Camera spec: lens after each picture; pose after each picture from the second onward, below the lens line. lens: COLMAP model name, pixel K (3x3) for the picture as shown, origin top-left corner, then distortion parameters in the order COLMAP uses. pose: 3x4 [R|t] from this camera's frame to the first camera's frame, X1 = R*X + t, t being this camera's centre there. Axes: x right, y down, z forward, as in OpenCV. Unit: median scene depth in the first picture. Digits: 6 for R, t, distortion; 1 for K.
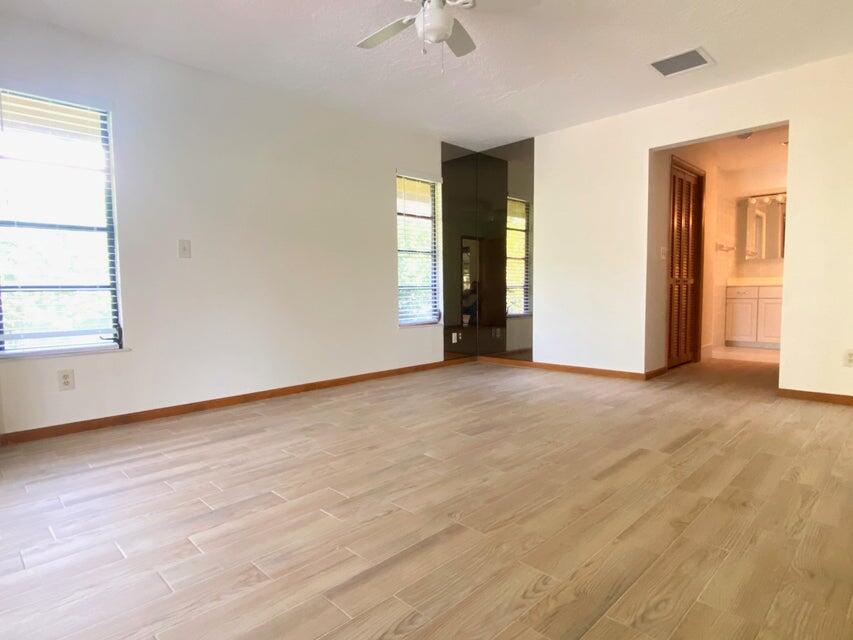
lens RADIAL K [[480.9, 0, 426.7], [0, 480.9, 324.6], [0, 0, 1]] dist [0.025145, -0.001540]
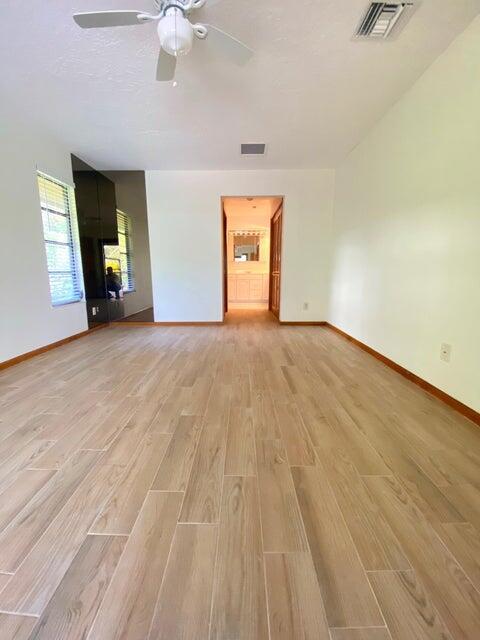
lens RADIAL K [[262.8, 0, 238.5], [0, 262.8, 313.9], [0, 0, 1]] dist [-0.006457, -0.001556]
pose [[0.718477, -0.101224, 0.688146, -0.232985], [0.041838, 0.993852, 0.102510, -0.033801], [-0.694292, -0.044861, 0.718294, 0.302682]]
